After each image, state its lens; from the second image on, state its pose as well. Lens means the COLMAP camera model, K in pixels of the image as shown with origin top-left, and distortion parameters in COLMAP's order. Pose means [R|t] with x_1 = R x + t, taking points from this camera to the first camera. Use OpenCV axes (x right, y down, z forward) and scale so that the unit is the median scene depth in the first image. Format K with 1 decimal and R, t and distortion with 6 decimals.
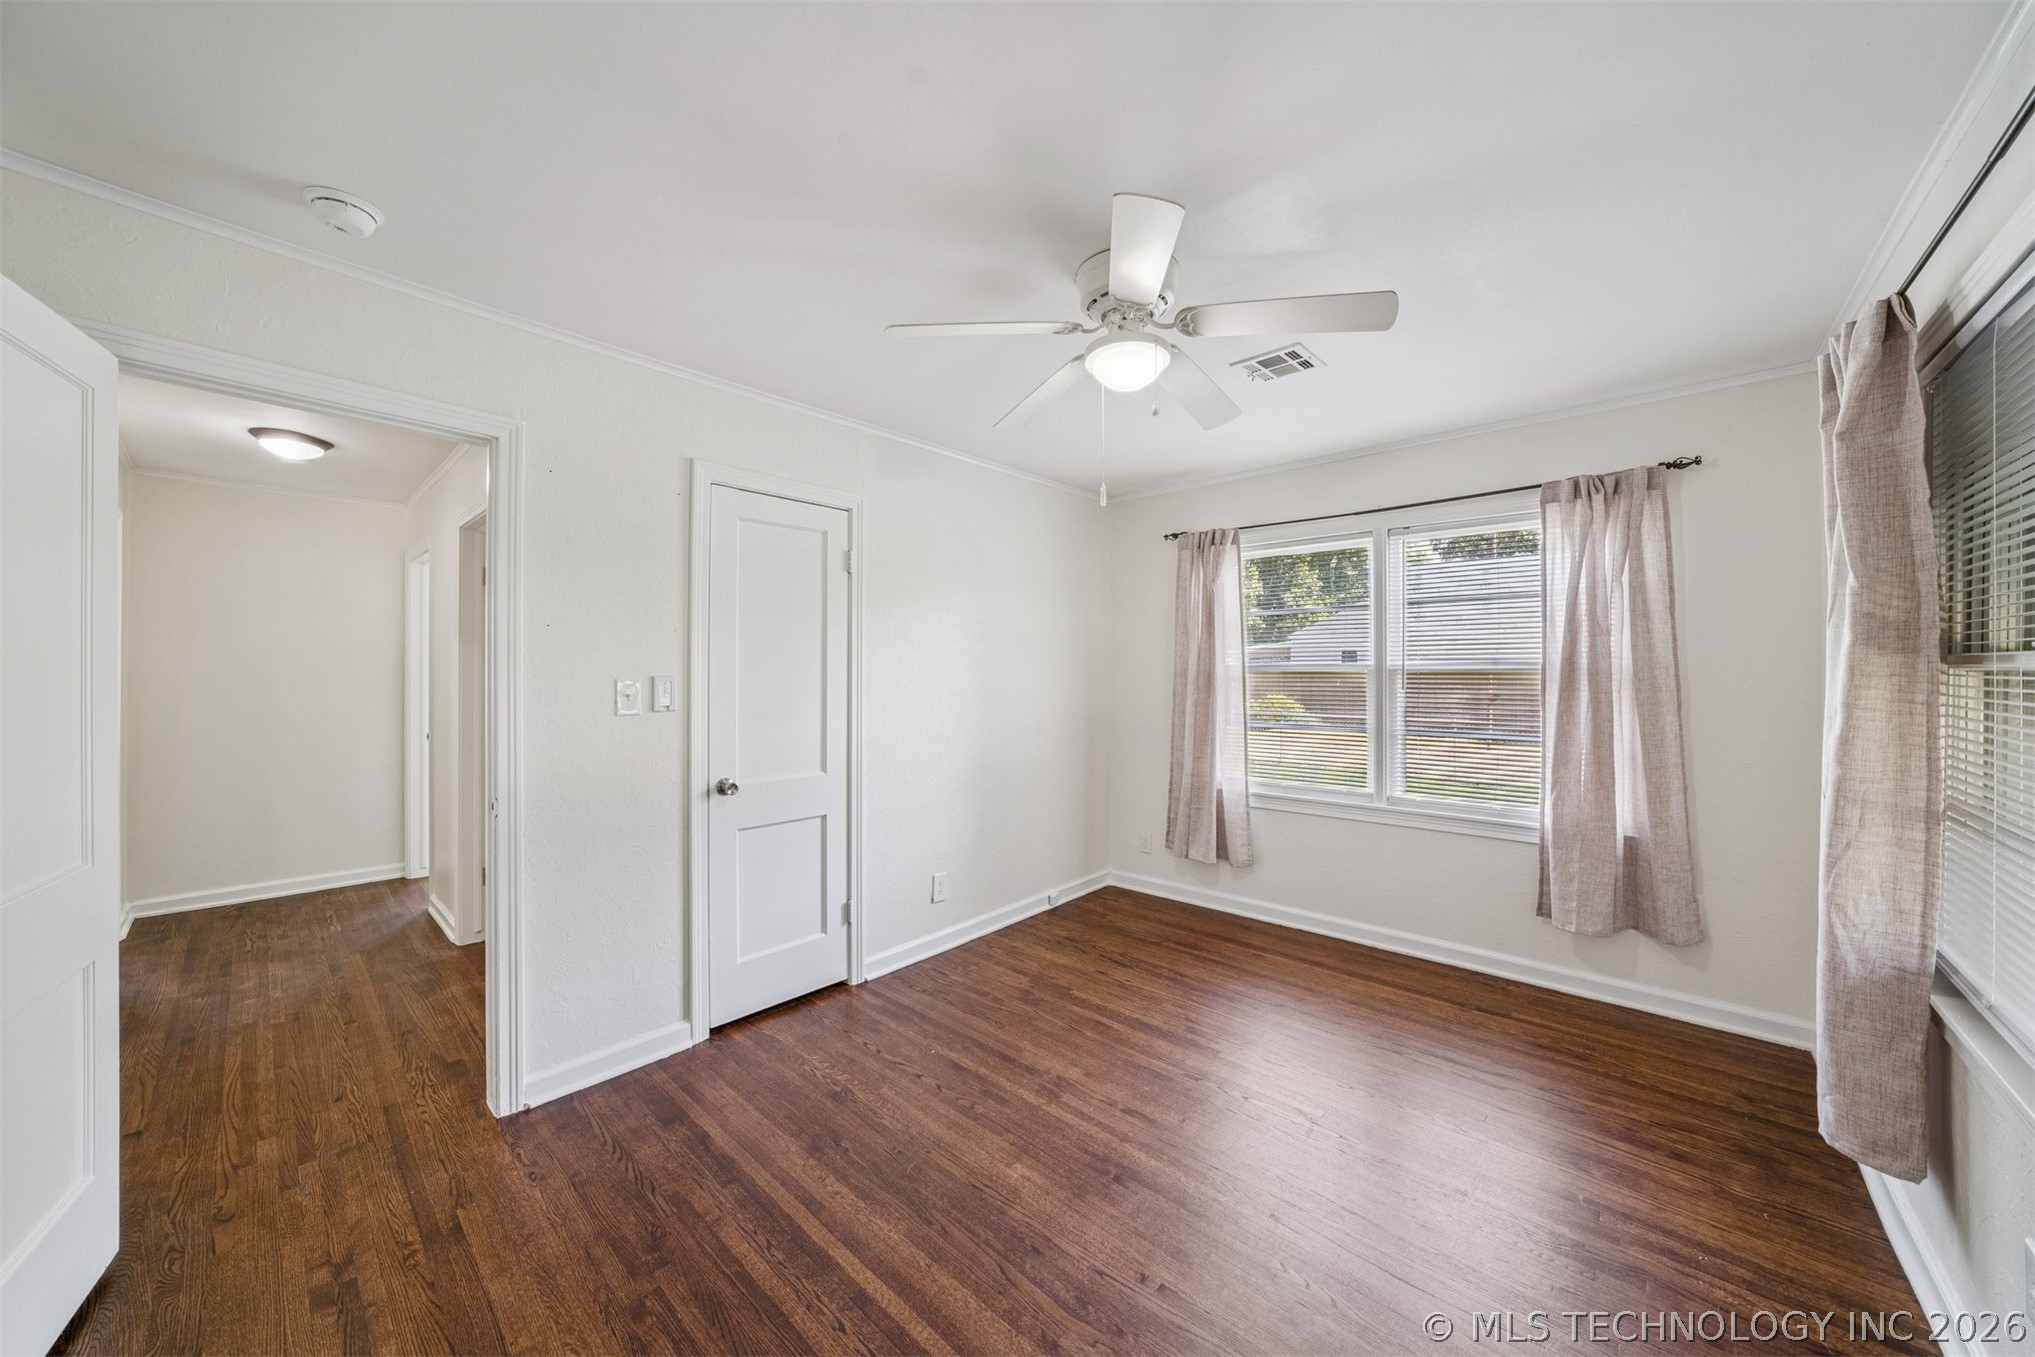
lens RADIAL K [[697.6, 0, 1000.8], [0, 697.6, 670.9], [0, 0, 1]] dist [-0.030946, 0.008641]
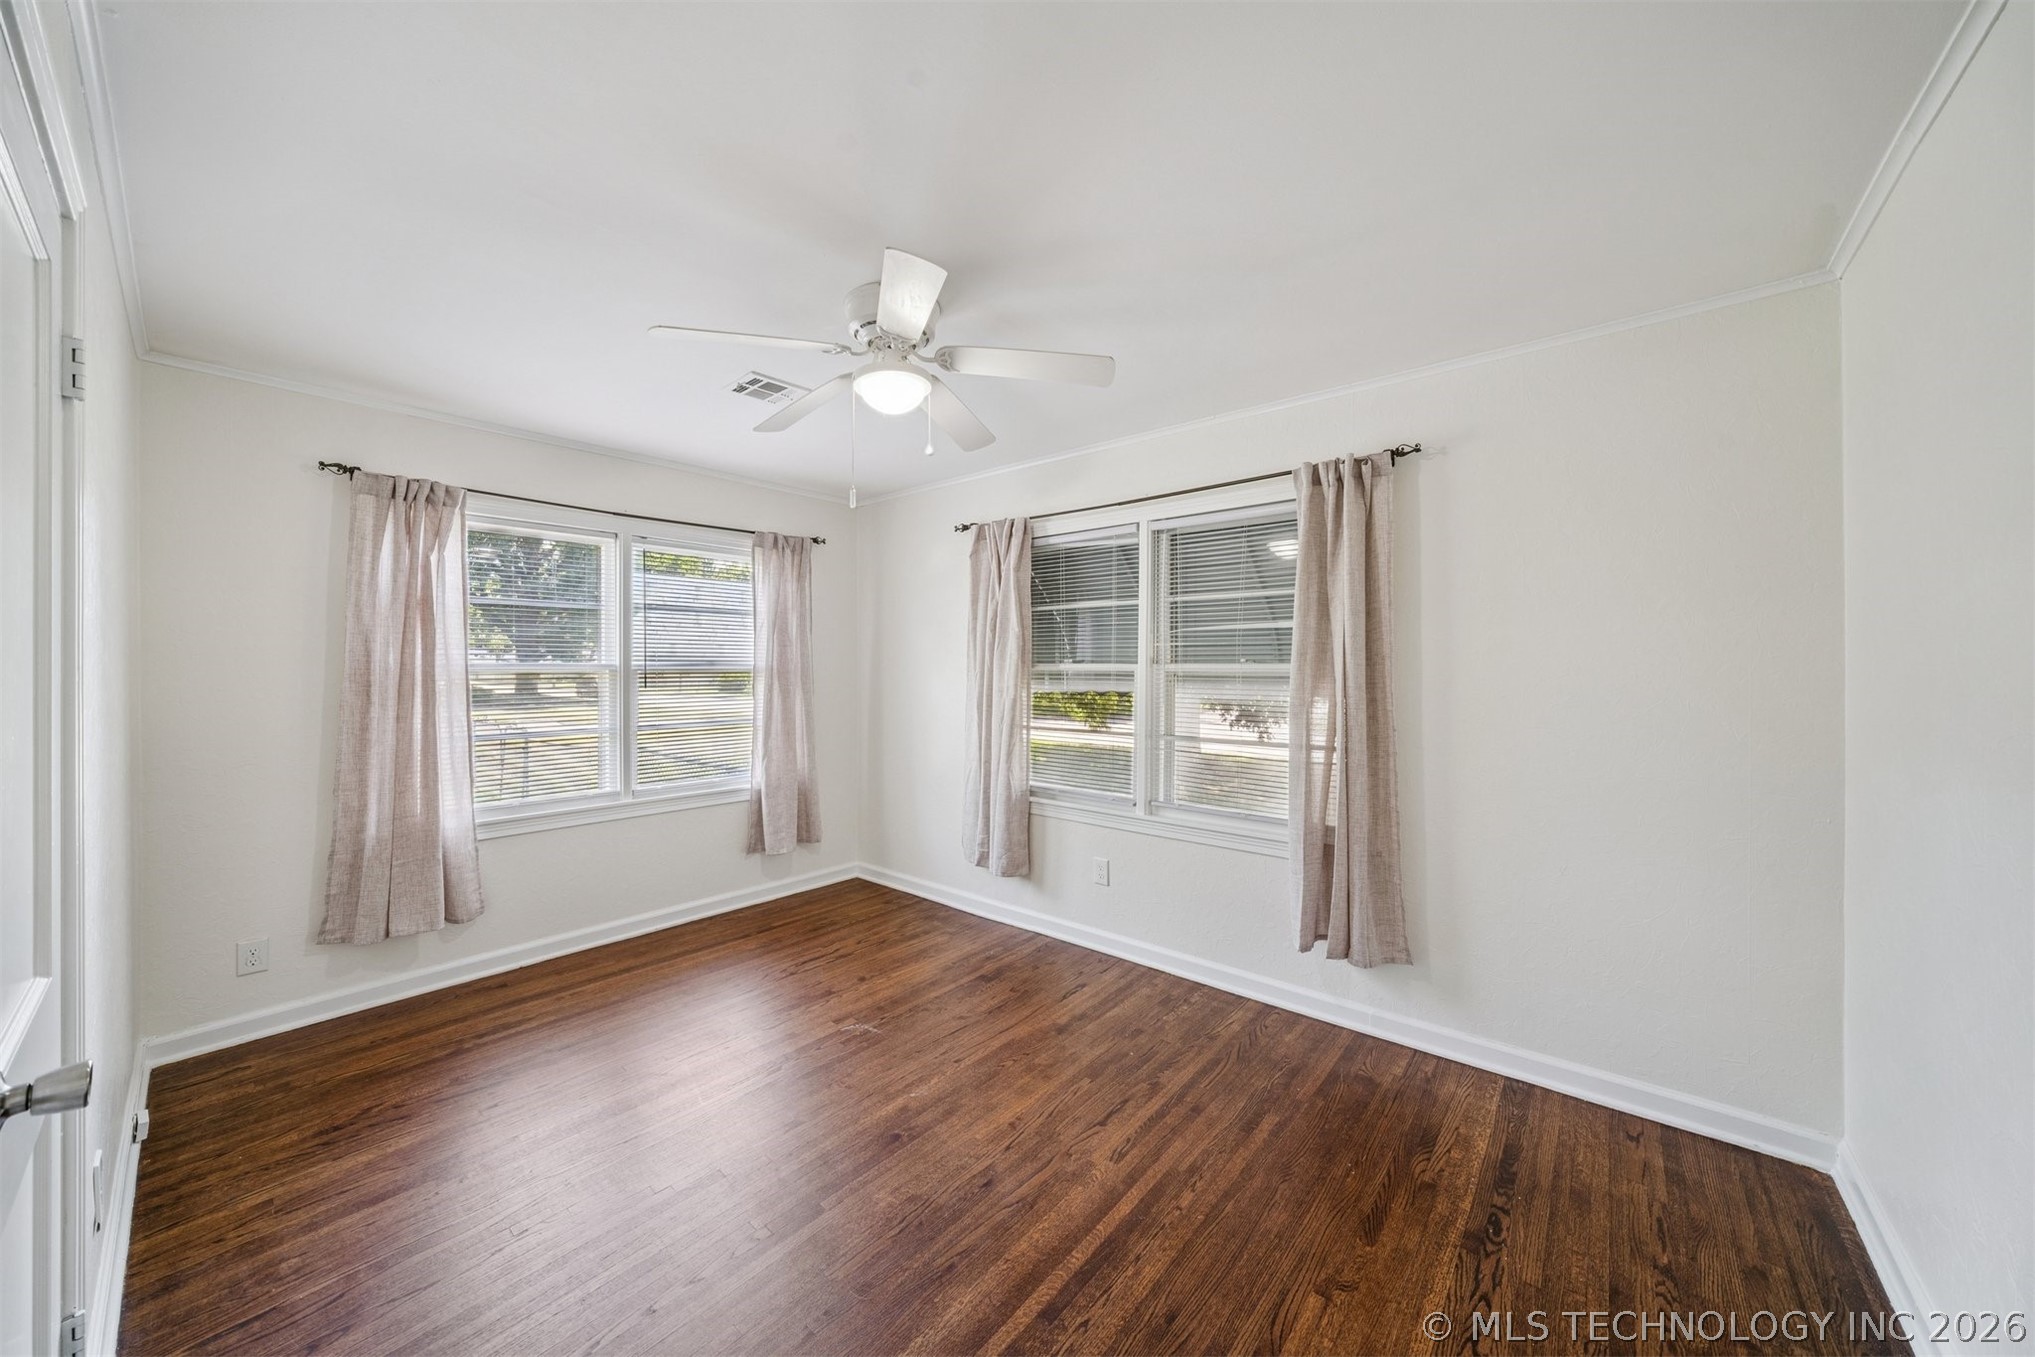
lens RADIAL K [[697.6, 0, 1000.8], [0, 697.6, 670.9], [0, 0, 1]] dist [-0.030946, 0.008641]
pose [[-0.012453, -0.004759, 0.999911, -0.611205], [0.002301, 0.999986, 0.004788, -0.003967], [-0.999920, 0.002361, -0.012442, 0.559983]]
